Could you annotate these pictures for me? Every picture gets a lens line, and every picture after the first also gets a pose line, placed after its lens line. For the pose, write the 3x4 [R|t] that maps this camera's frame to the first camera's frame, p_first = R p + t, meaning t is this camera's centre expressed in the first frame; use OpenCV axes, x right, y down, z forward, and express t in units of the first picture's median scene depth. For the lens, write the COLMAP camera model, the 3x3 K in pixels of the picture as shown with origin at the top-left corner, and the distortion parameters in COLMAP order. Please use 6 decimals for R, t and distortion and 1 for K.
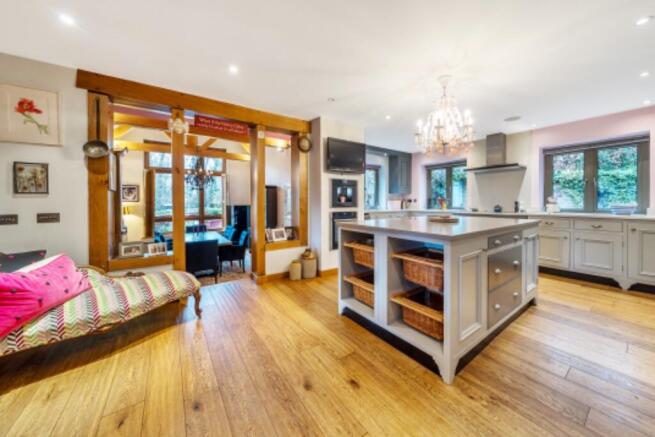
lens RADIAL K [[239.6, 0, 330.3], [0, 239.6, 203.8], [0, 0, 1]] dist [-0.001218, -0.000103]
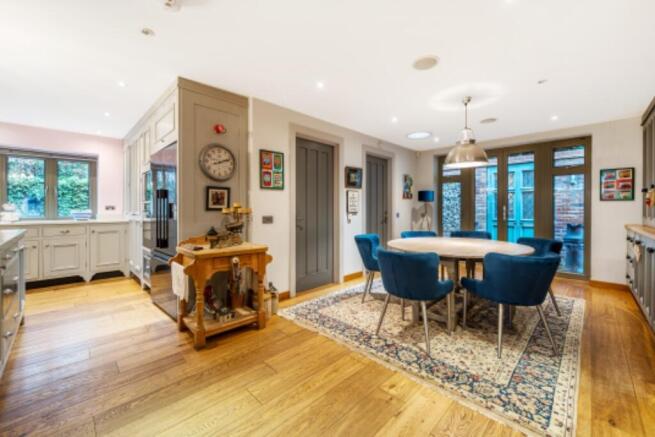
lens RADIAL K [[264.1, 0, 327.9], [0, 264.1, 212.7], [0, 0, 1]] dist [-0.000035, -0.000002]
pose [[-0.189974, -0.012506, 0.981710, -0.298251], [0.010095, 0.999841, 0.014690, 0.002305], [-0.981737, 0.012701, -0.189817, 0.050818]]
